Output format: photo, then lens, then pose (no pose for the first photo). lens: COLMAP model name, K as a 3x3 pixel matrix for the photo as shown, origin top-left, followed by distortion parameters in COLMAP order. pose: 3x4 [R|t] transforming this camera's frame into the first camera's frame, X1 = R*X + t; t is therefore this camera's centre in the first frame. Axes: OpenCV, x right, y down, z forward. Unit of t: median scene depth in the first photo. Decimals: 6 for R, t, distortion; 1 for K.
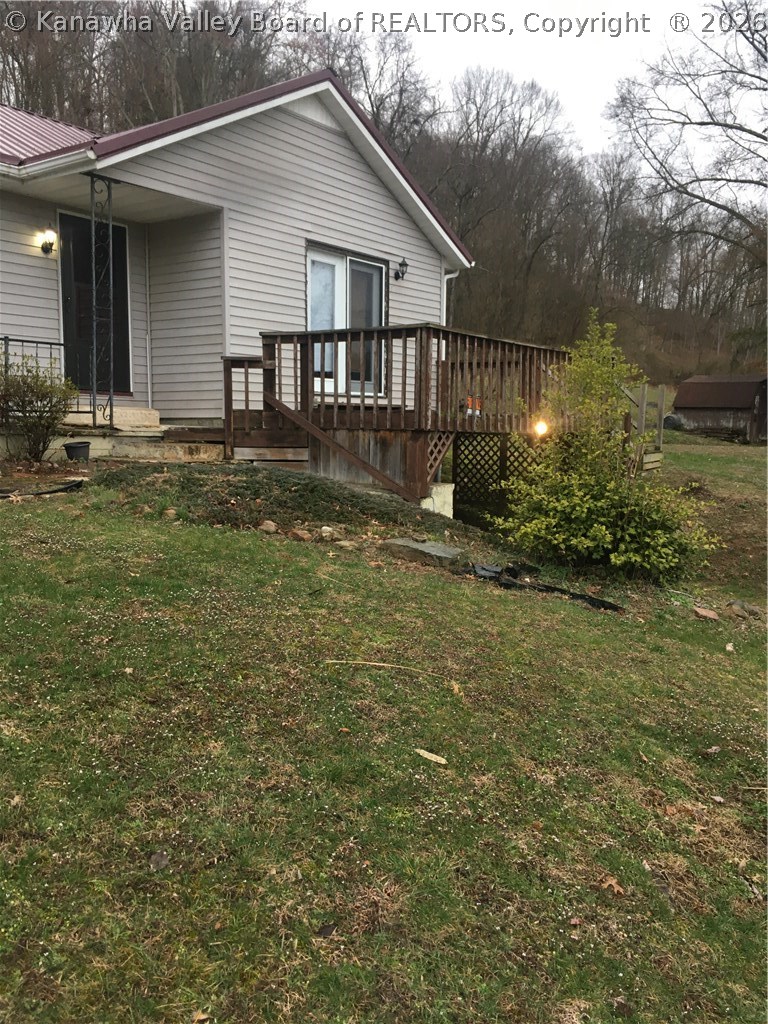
lens RADIAL K [[888.6, 0, 384.2], [0, 888.6, 512.8], [0, 0, 1]] dist [-0.007073, -0.018240]
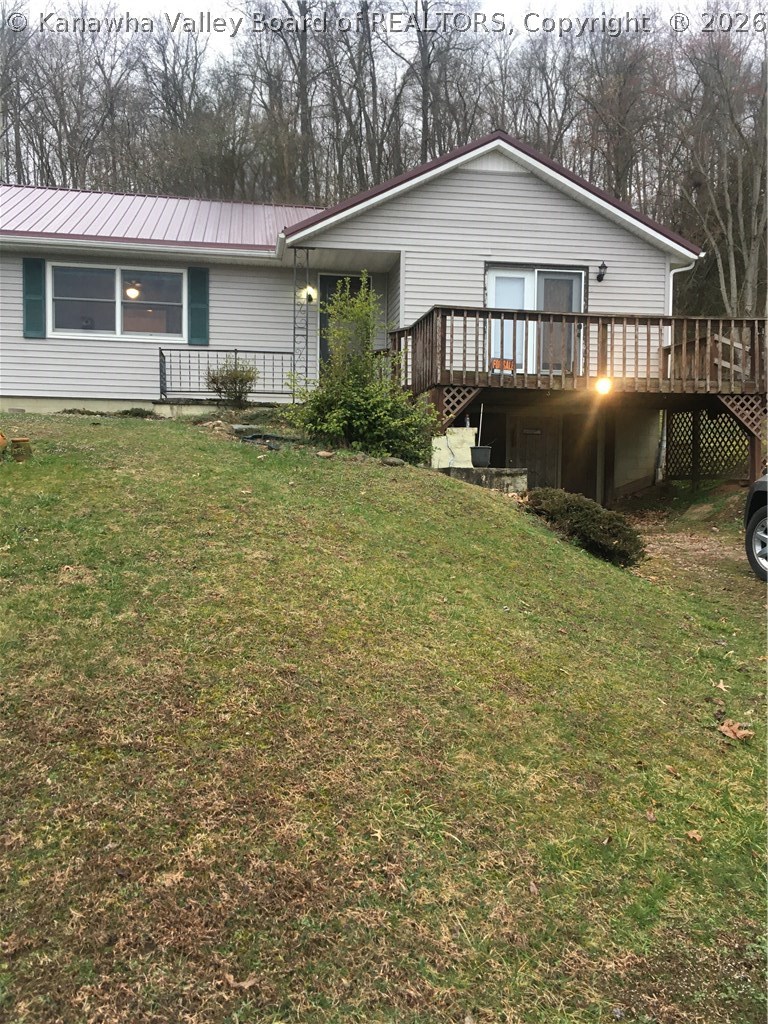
lens RADIAL K [[888.6, 0, 384.4], [0, 888.6, 511.2], [0, 0, 1]] dist [-0.007073, -0.018240]
pose [[0.675370, 0.011670, -0.737387, 0.726349], [-0.081993, 0.994864, -0.059352, 0.134374], [0.732907, 0.100545, 0.672858, 0.054207]]
